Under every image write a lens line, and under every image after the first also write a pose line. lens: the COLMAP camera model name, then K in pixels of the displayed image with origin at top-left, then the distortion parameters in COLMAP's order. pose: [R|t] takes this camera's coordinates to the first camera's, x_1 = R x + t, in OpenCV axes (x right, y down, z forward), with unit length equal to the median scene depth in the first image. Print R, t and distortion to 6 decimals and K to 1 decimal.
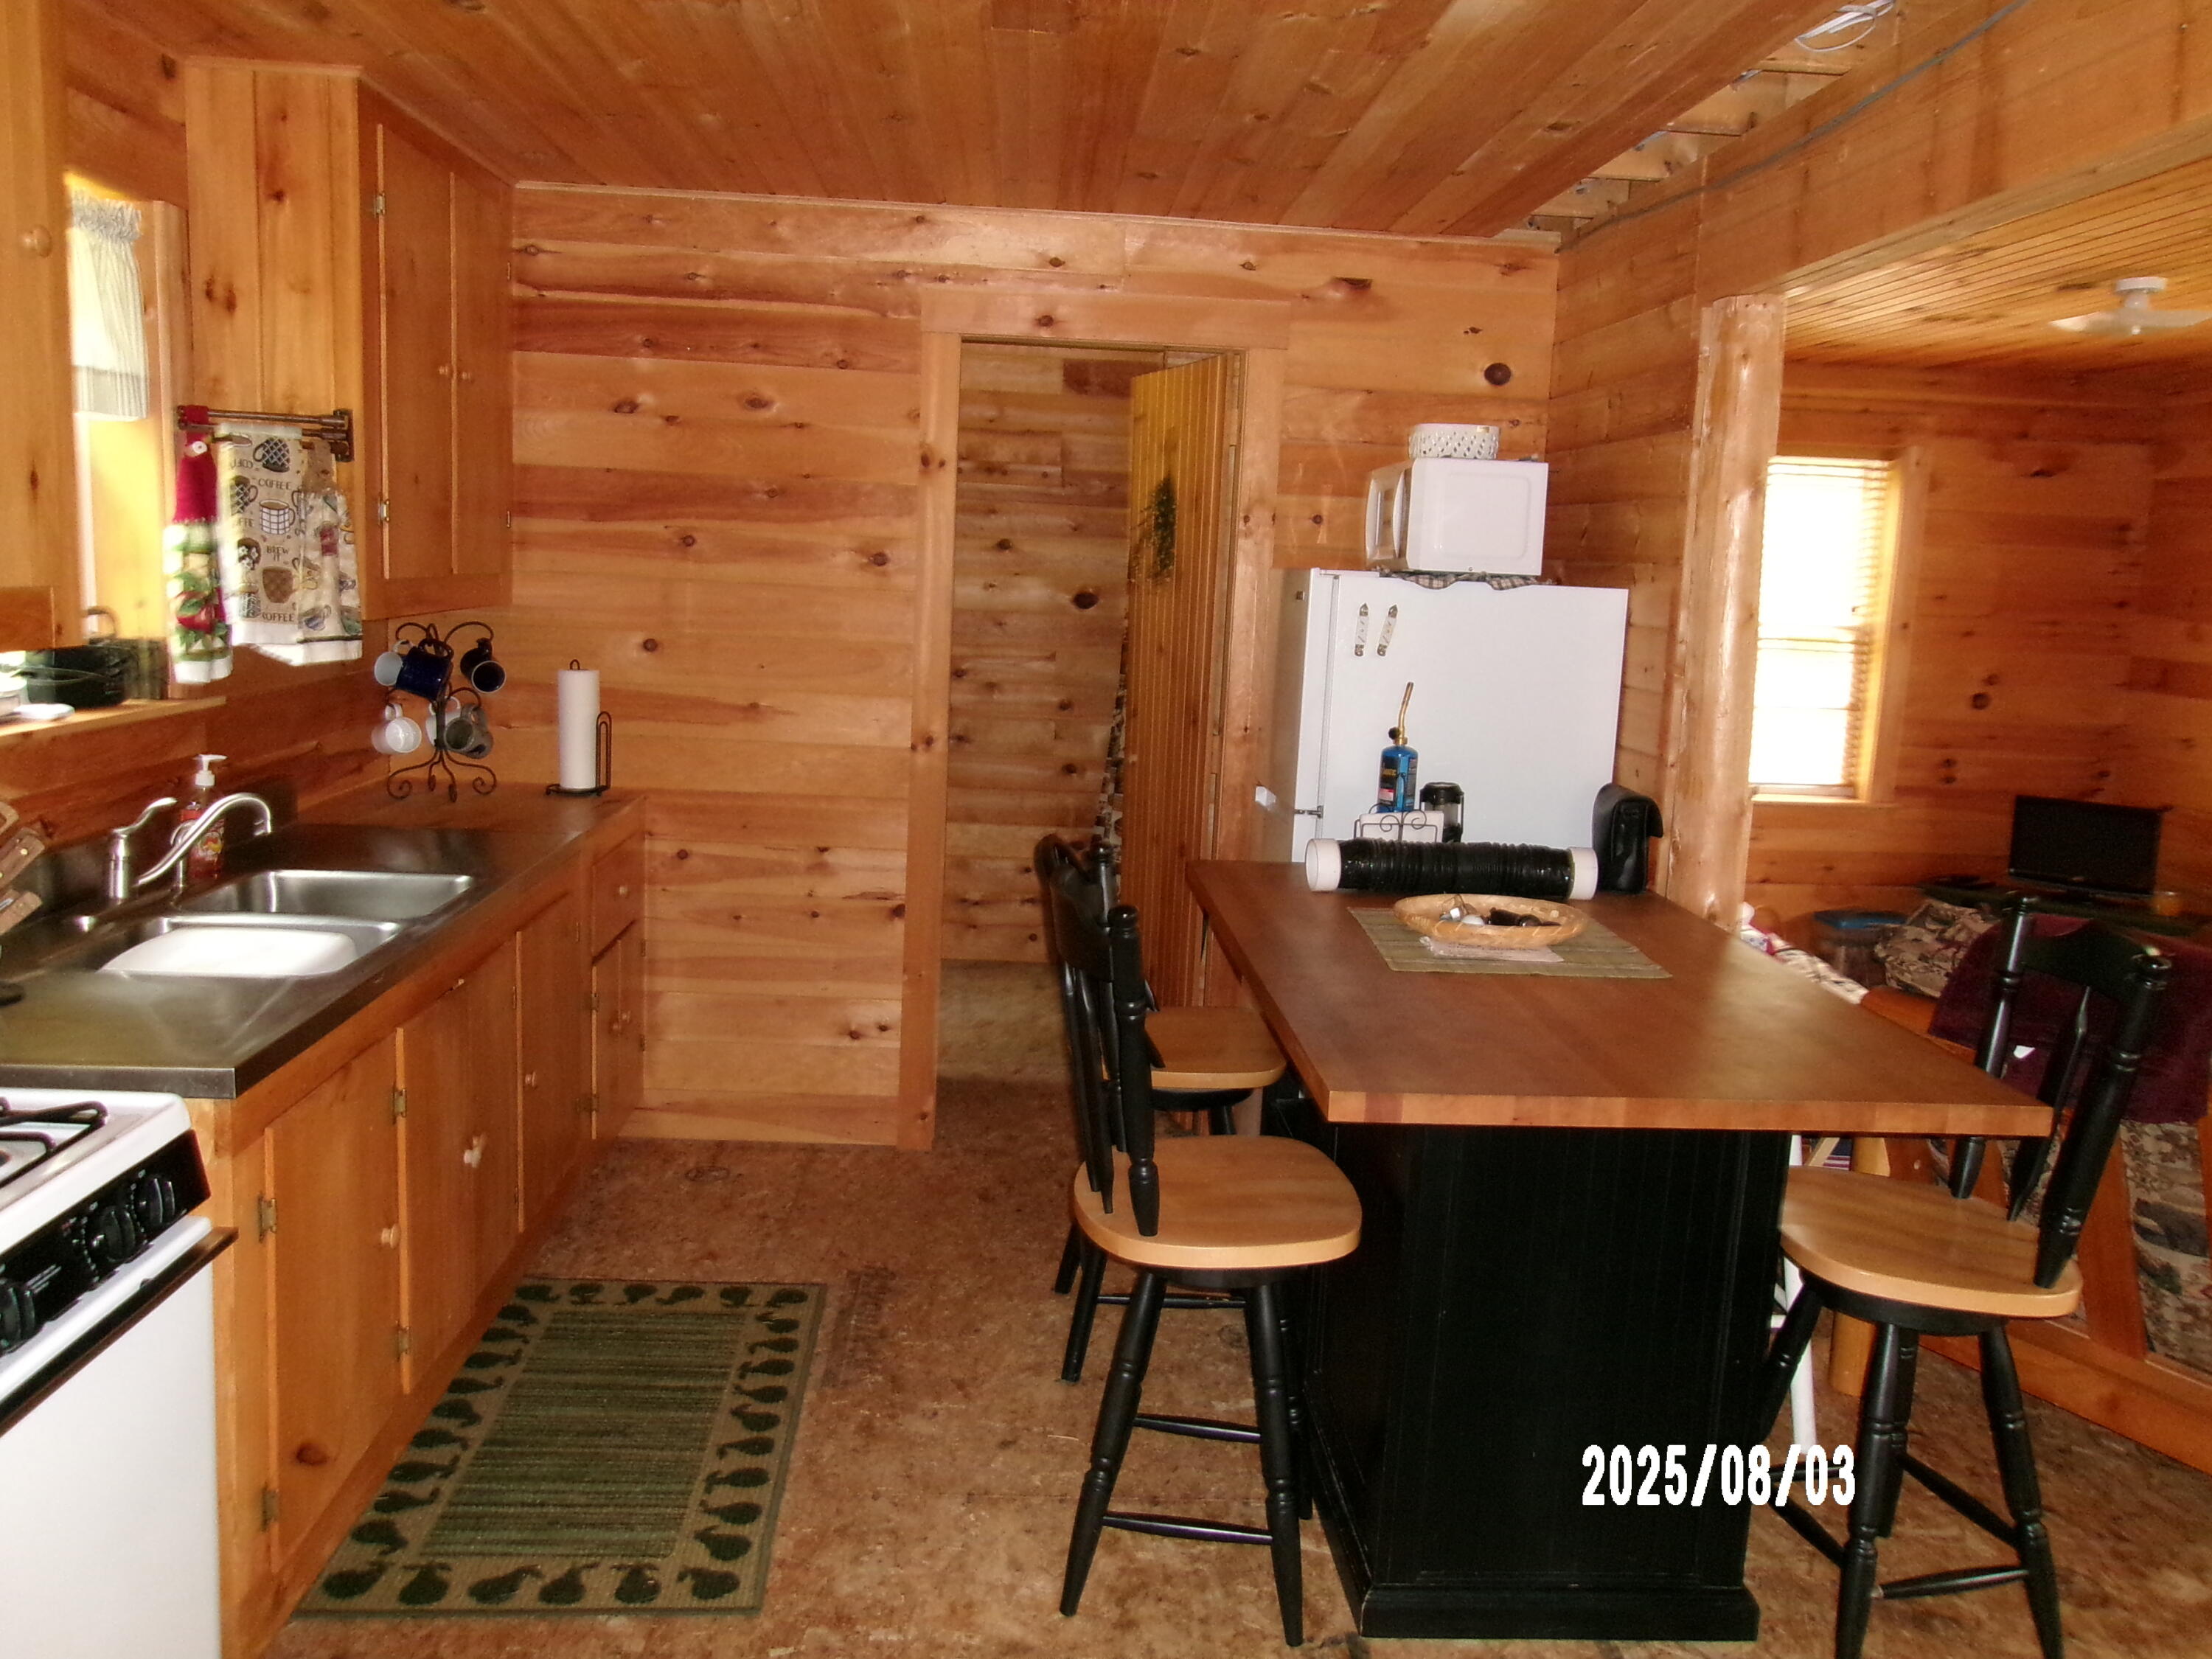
lens RADIAL K [[1715.8, 0, 1115.0], [0, 1715.8, 819.4], [0, 0, 1]] dist [-0.025000, 0.057970]
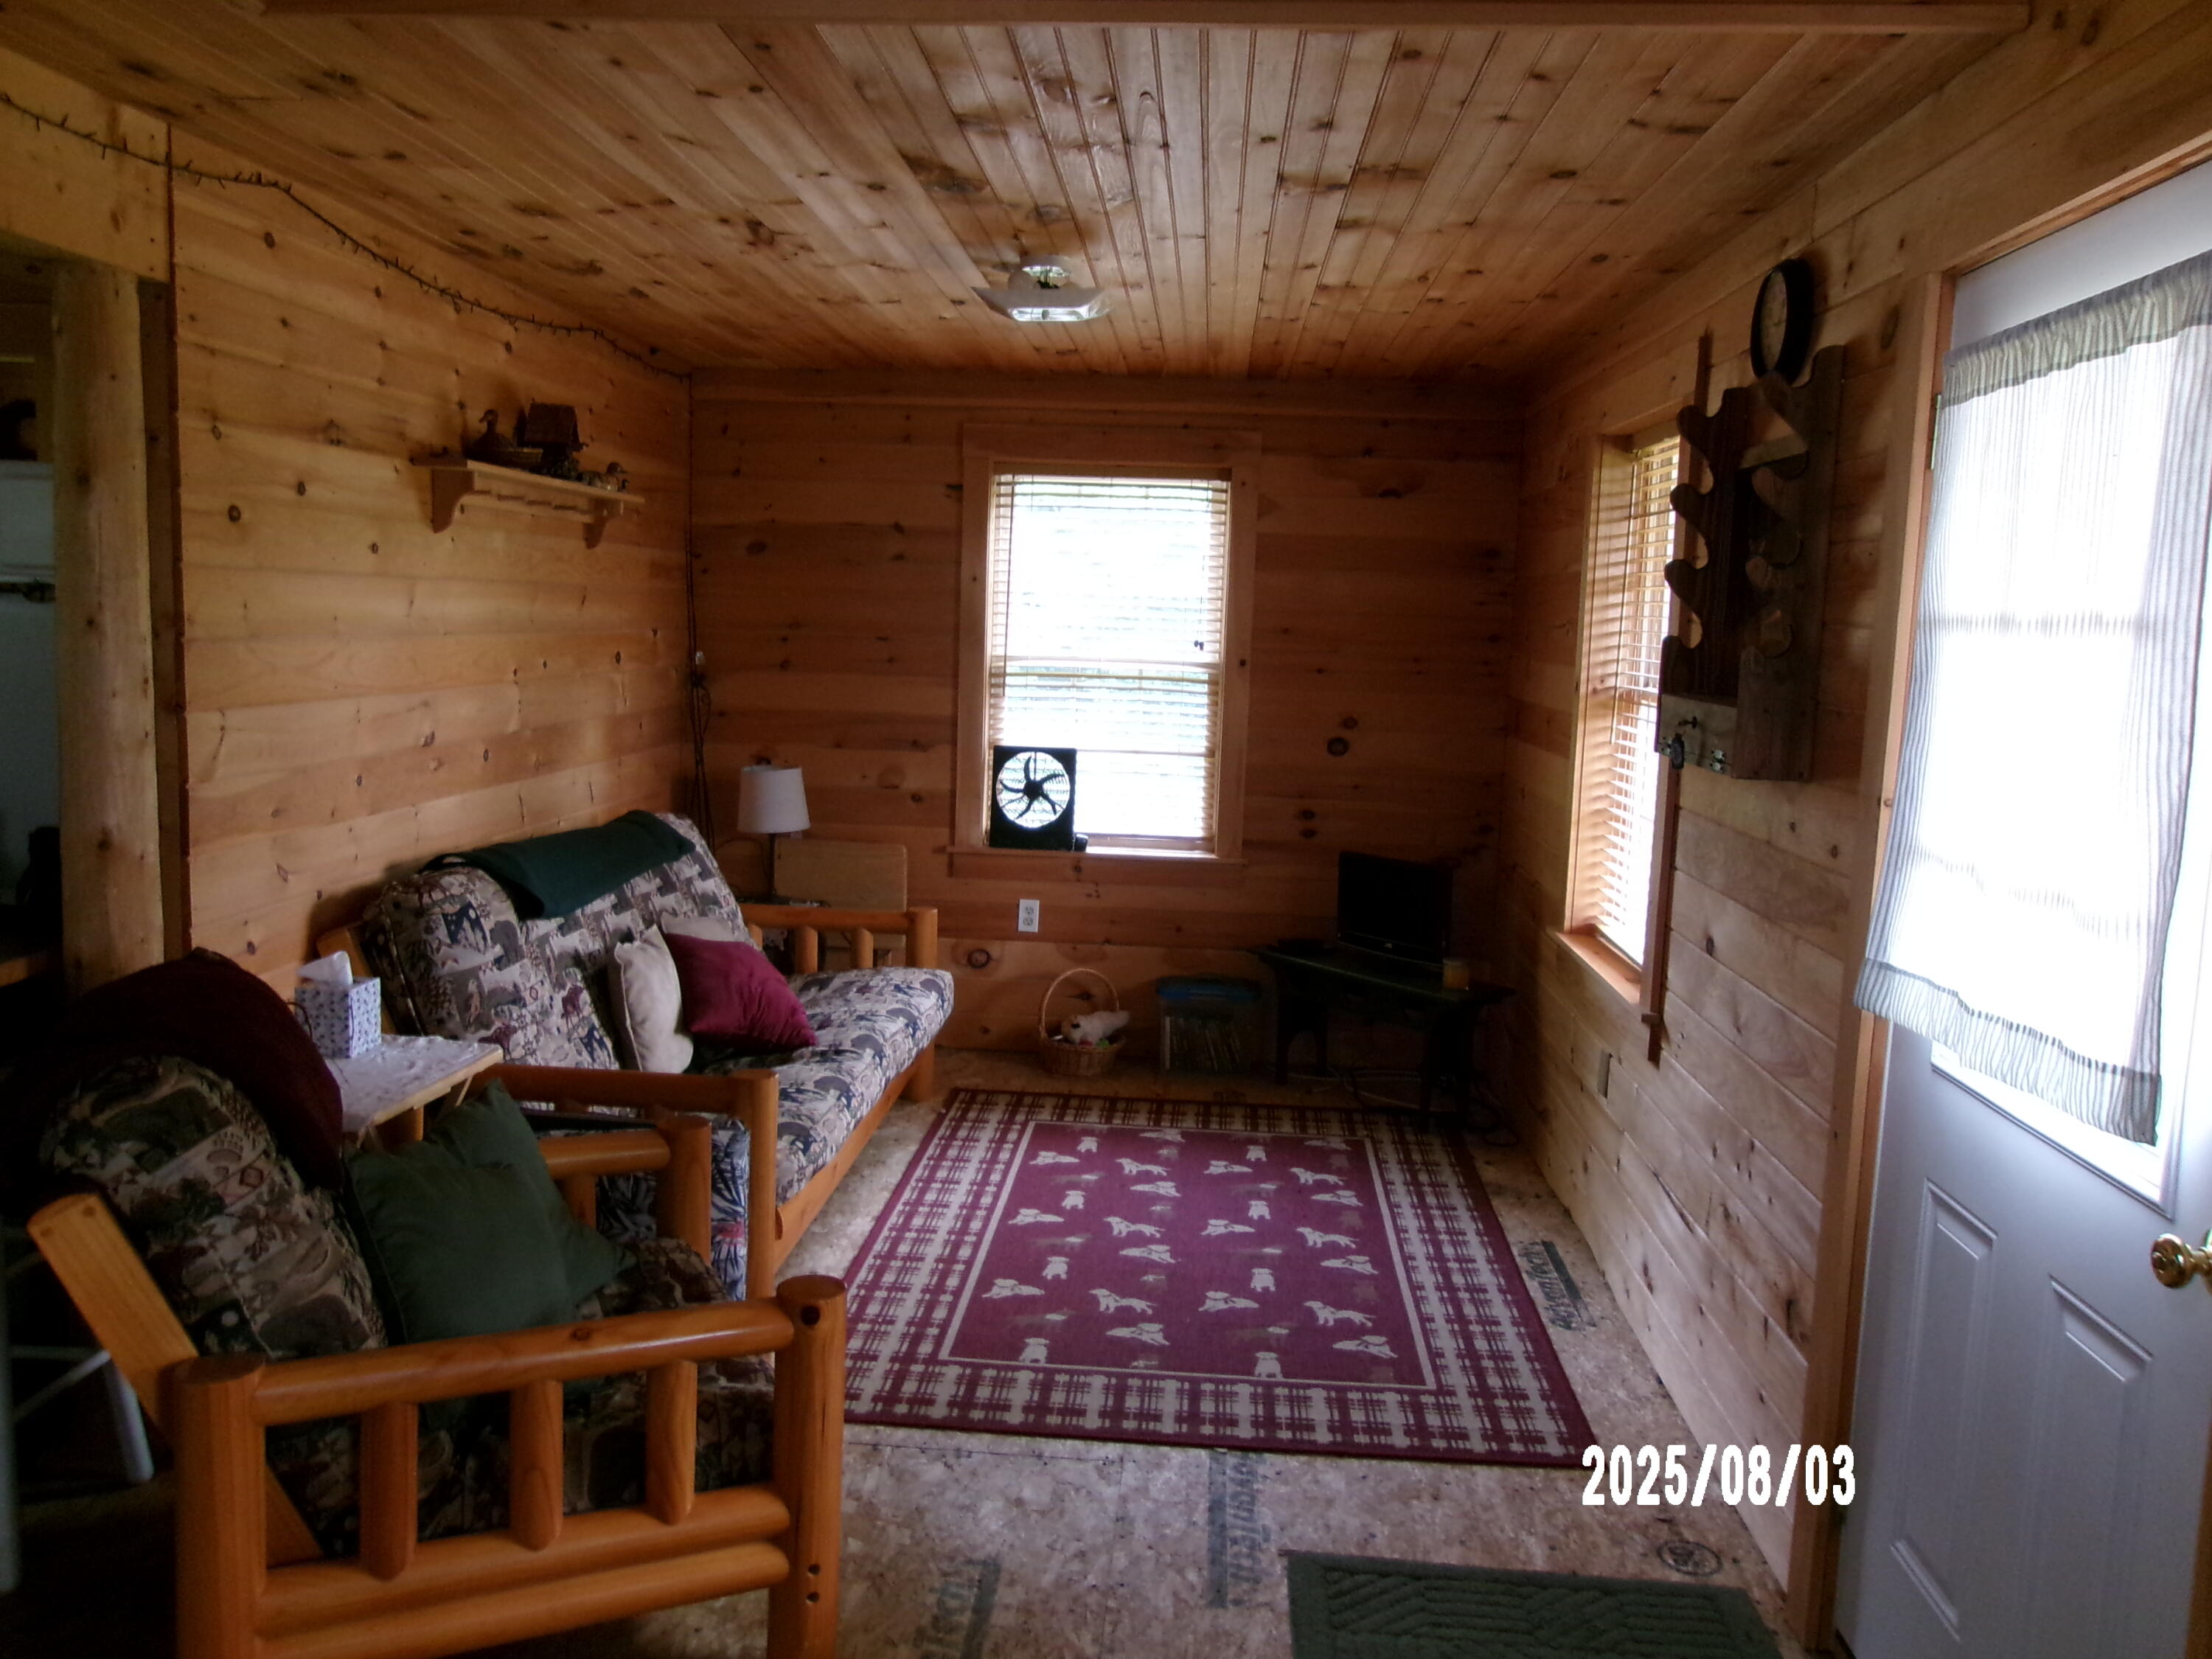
lens RADIAL K [[1715.8, 0, 1115.0], [0, 1715.8, 819.4], [0, 0, 1]] dist [-0.025000, 0.057970]
pose [[0.993327, 0.010119, -0.114885, 0.857858], [-0.014219, 0.999289, -0.034923, 0.004455], [0.114450, 0.036324, 0.992765, 0.162035]]
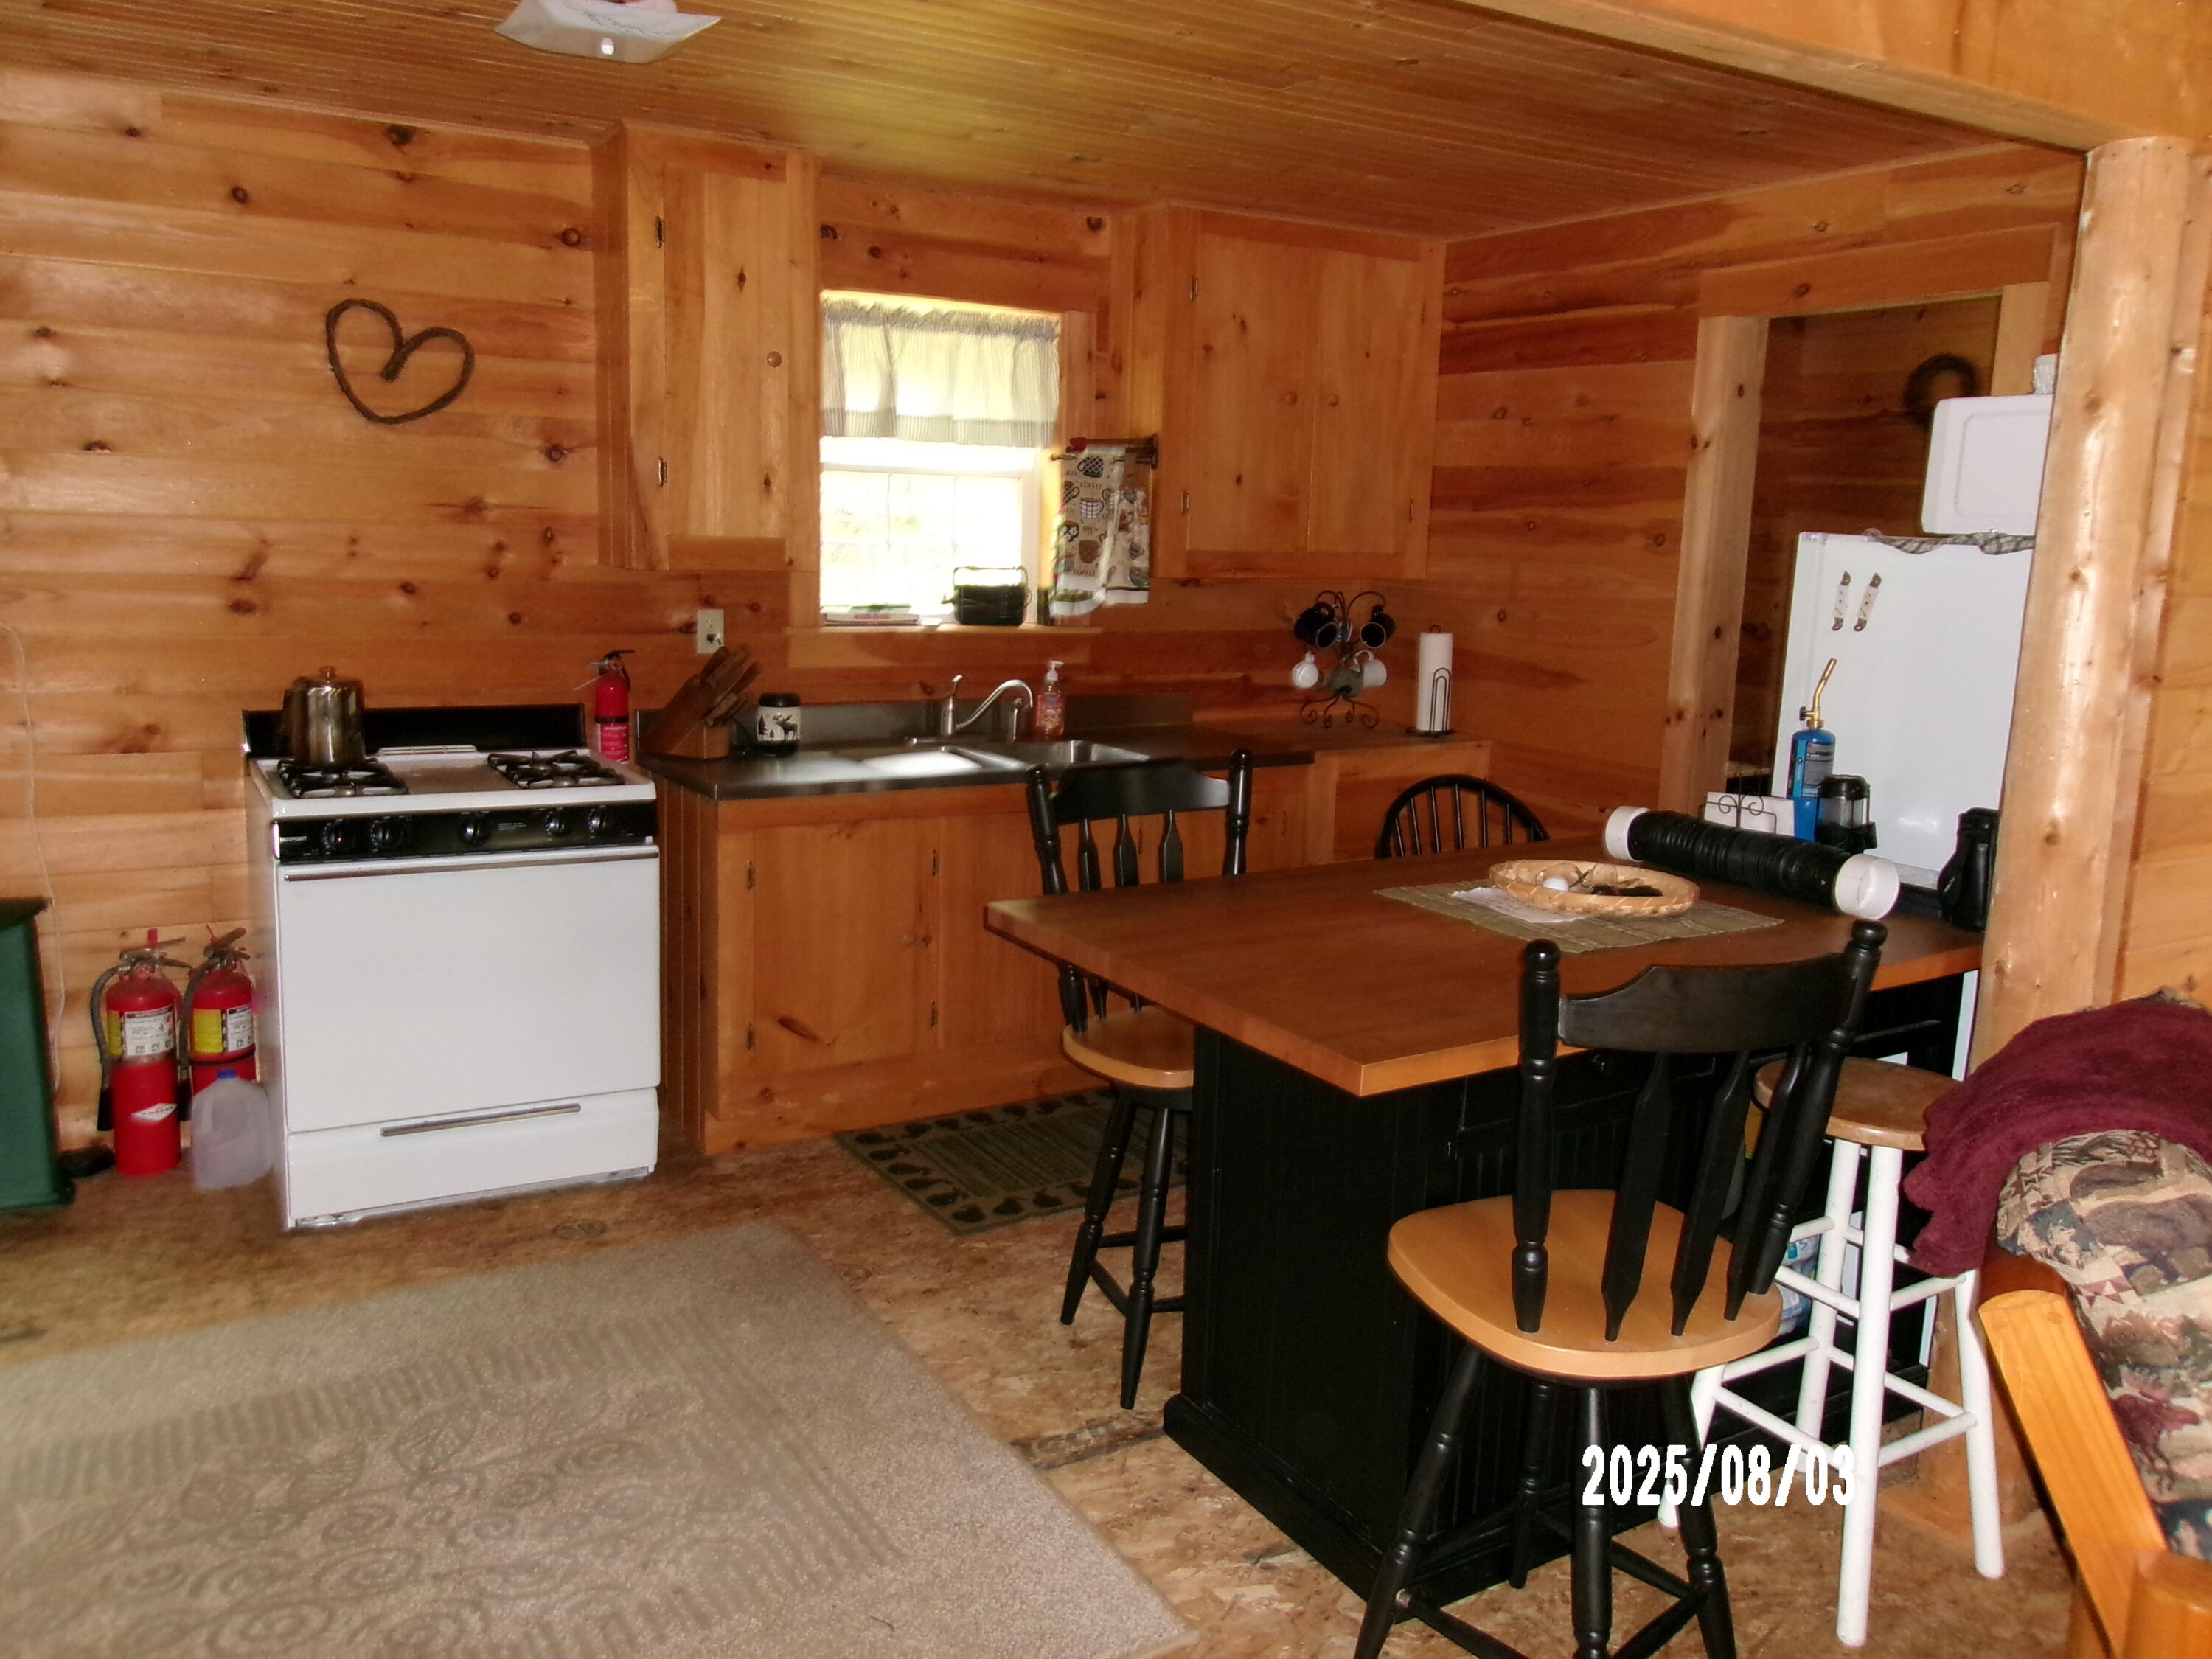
lens RADIAL K [[1715.8, 0, 1115.0], [0, 1715.8, 819.4], [0, 0, 1]] dist [-0.025000, 0.057970]
pose [[0.470166, 0.125056, -0.873673, 0.721904], [-0.144326, 0.987479, 0.063677, -0.001376], [0.870697, 0.096155, 0.482328, 0.247225]]
